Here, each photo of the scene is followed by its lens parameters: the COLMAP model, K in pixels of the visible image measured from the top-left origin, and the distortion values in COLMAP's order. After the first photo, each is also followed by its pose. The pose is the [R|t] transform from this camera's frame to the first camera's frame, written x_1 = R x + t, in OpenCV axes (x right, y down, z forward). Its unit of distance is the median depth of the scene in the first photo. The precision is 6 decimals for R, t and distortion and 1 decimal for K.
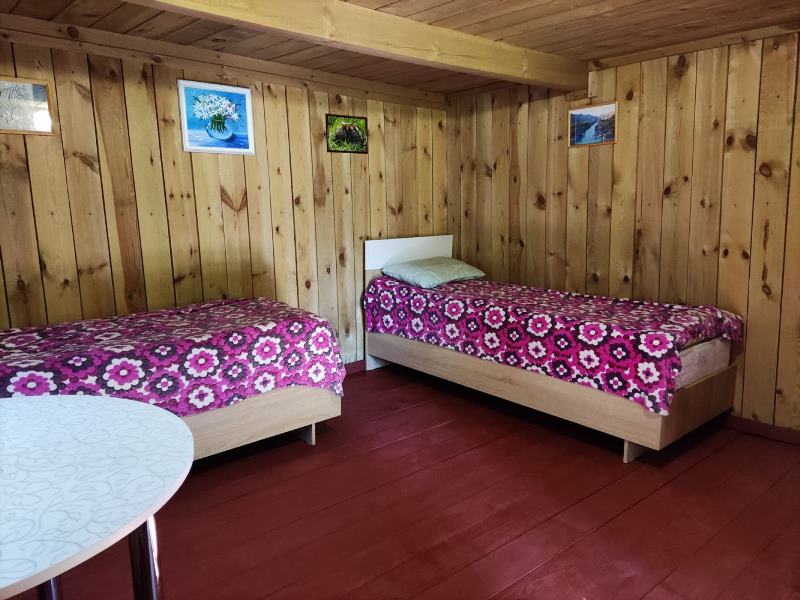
lens RADIAL K [[588.3, 0, 398.9], [0, 588.3, 298.4], [0, 0, 1]] dist [0.117195, -0.149279]
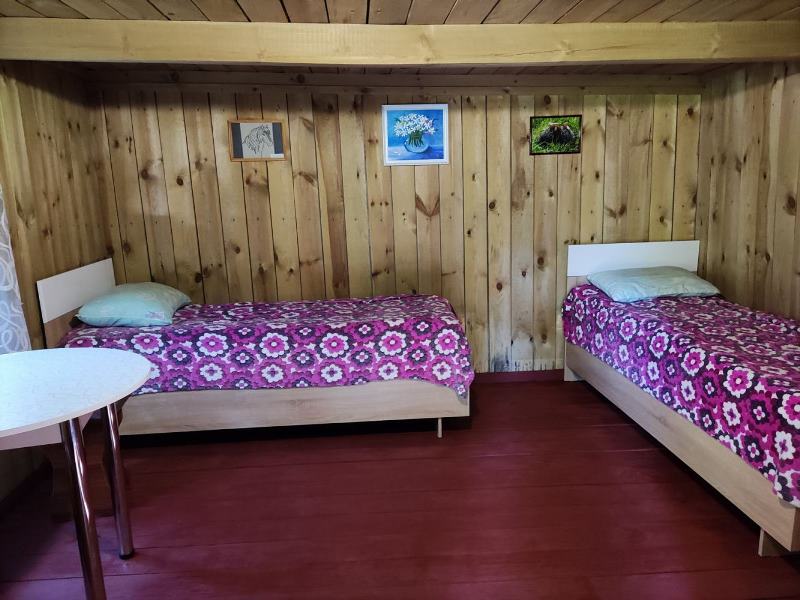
lens RADIAL K [[588.3, 0, 398.9], [0, 588.3, 298.4], [0, 0, 1]] dist [0.117195, -0.149279]
pose [[0.796934, 0.096734, -0.596270, 0.399963], [-0.084234, 0.995246, 0.048879, -0.047903], [0.598164, 0.011273, 0.801294, 0.092946]]
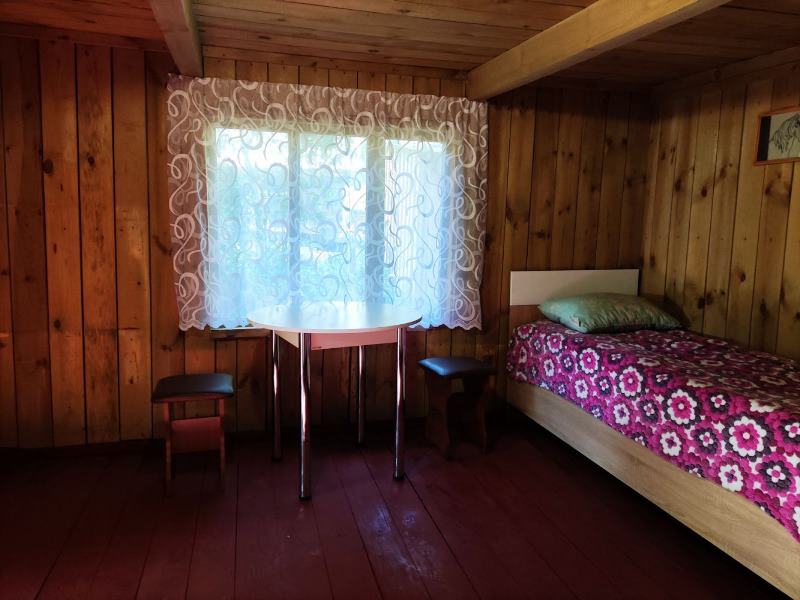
lens RADIAL K [[588.3, 0, 398.9], [0, 588.3, 298.4], [0, 0, 1]] dist [0.117195, -0.149279]
pose [[-0.439436, 0.113628, -0.891058, 0.516068], [-0.177192, 0.961512, 0.209996, -0.132572], [0.880624, 0.250168, -0.402389, 0.784941]]
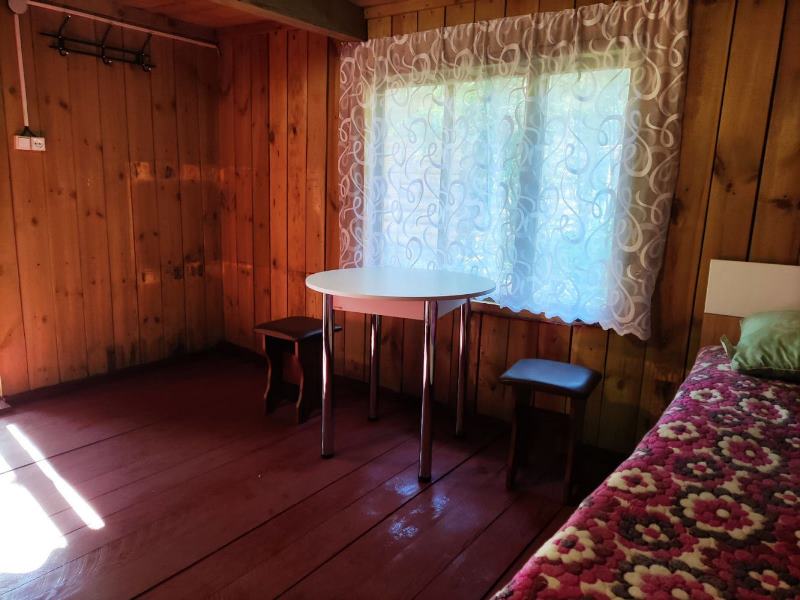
lens RADIAL K [[588.3, 0, 398.9], [0, 588.3, 298.4], [0, 0, 1]] dist [0.117195, -0.149279]
pose [[-0.973830, 0.016436, -0.226684, -0.063973], [-0.066741, 0.932731, 0.354344, -0.171811], [0.217259, 0.360199, -0.907224, 1.104752]]
